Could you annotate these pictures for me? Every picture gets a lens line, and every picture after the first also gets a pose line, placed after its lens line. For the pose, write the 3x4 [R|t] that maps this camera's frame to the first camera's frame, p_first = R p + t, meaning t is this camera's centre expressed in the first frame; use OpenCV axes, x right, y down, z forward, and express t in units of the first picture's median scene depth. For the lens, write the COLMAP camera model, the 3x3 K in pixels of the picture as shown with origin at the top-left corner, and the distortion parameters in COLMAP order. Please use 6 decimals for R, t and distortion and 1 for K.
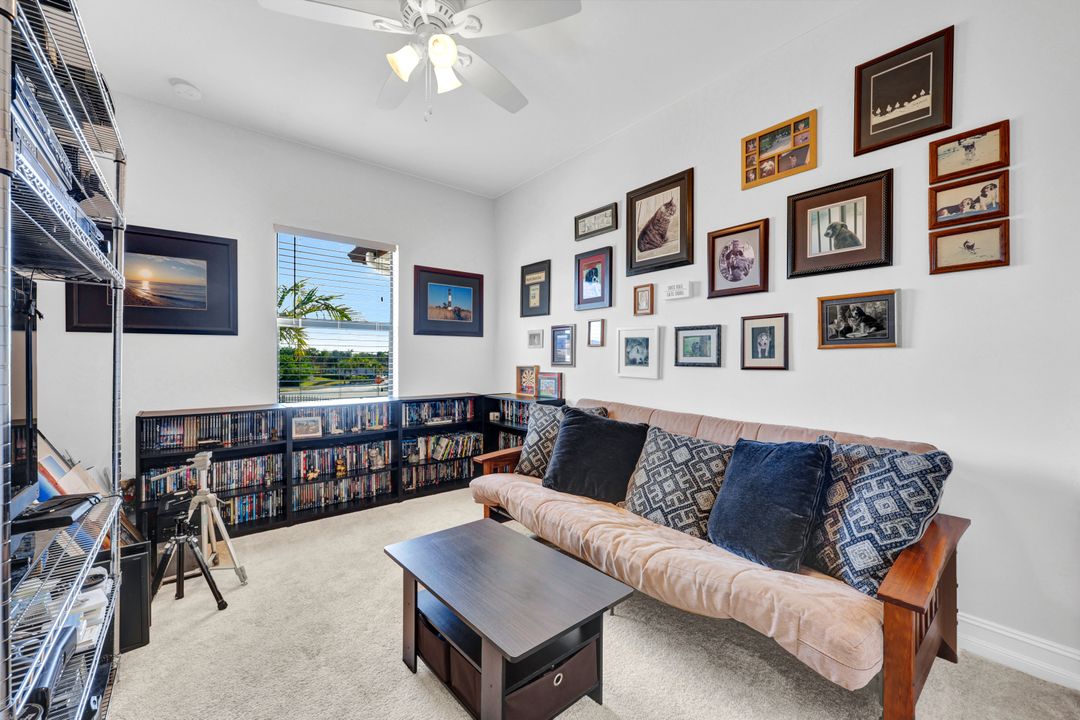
lens RADIAL K [[432.4, 0, 539.8], [0, 432.4, 363.0], [0, 0, 1]] dist [0.004718, -0.001255]
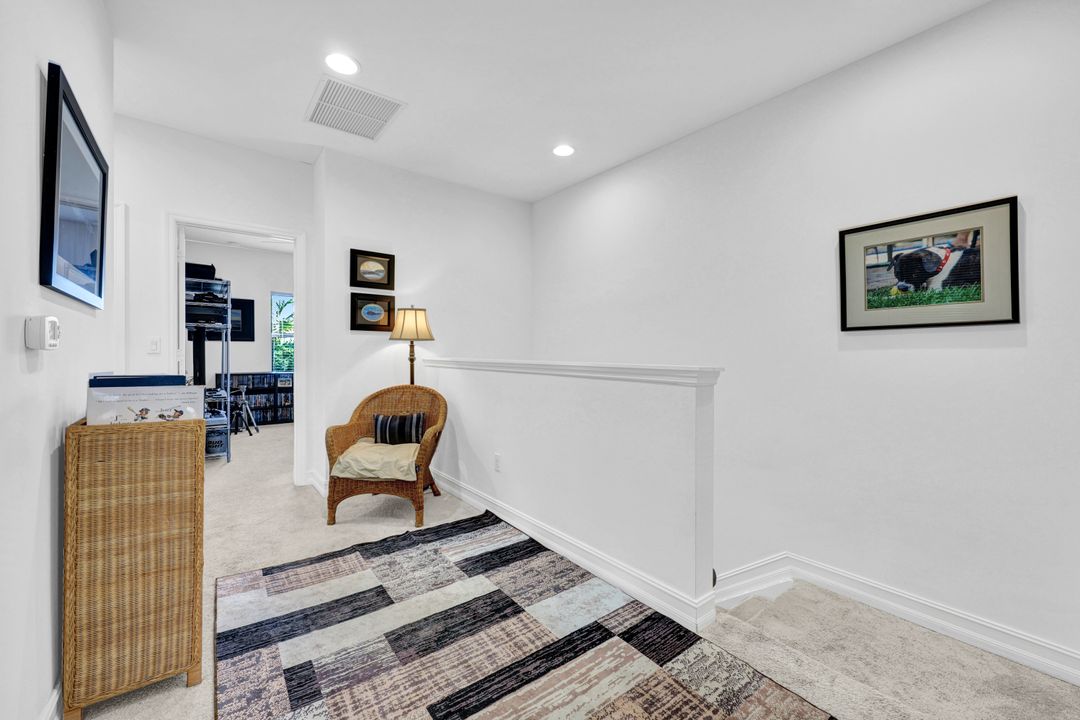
lens RADIAL K [[432.4, 0, 540.1], [0, 432.4, 353.4], [0, 0, 1]] dist [0.004718, -0.001255]
pose [[0.999964, -0.001057, -0.008396, 0.845186], [0.001039, 0.999997, -0.002108, 0.005083], [0.008399, 0.002099, 0.999963, -1.297459]]
